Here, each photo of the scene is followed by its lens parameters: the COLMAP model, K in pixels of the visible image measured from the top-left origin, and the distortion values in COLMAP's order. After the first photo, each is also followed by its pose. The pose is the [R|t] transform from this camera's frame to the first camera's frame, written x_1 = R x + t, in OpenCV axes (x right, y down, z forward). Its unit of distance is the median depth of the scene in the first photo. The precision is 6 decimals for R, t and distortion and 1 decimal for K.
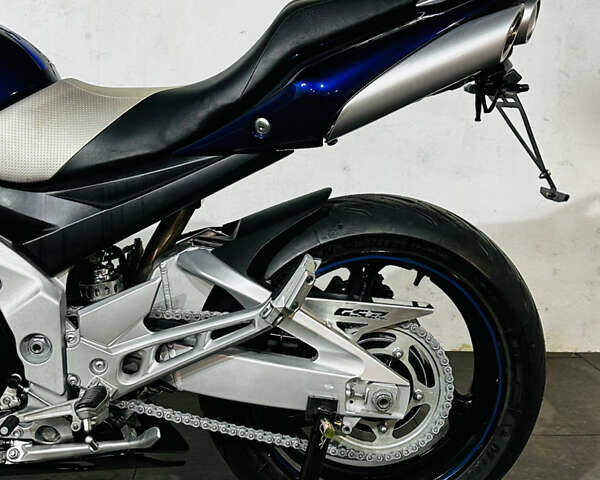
lens RADIAL K [[862.8, 0, 300.1], [0, 862.8, 242.8], [0, 0, 1]] dist [0.102703, 0.000000]
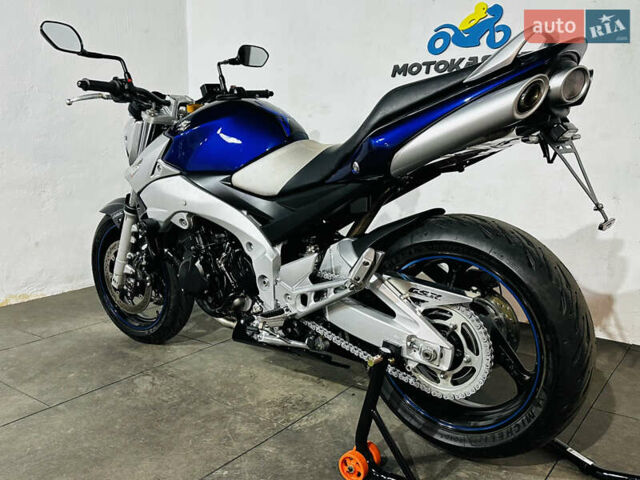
lens RADIAL K [[567.1, 0, 316.5], [0, 567.1, 237.1], [0, 0, 1]] dist [0.016522, 0.007378]
pose [[0.739015, 0.091623, -0.667429, 0.568926], [-0.093134, 0.995091, 0.033480, -0.028814], [0.667220, 0.037418, 0.743920, 0.151953]]
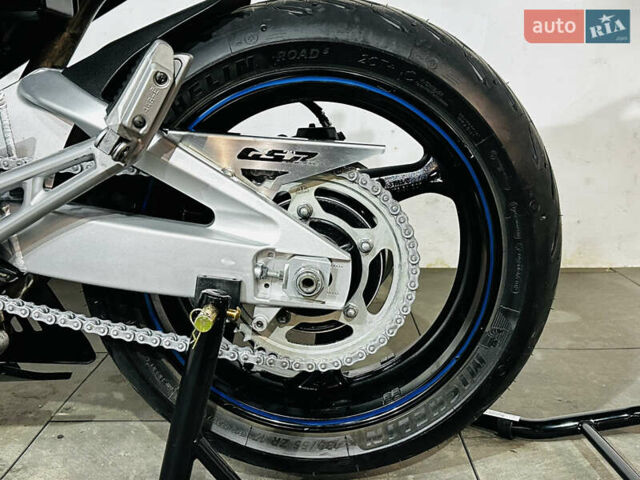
lens RADIAL K [[689.8, 0, 323.2], [0, 689.8, 237.8], [0, 0, 1]] dist [0.058868, 0.000000]
pose [[0.995803, -0.015864, -0.090133, 0.153952], [0.018839, 0.999302, 0.032257, 0.128918], [0.089558, -0.033819, 0.995407, 0.460100]]
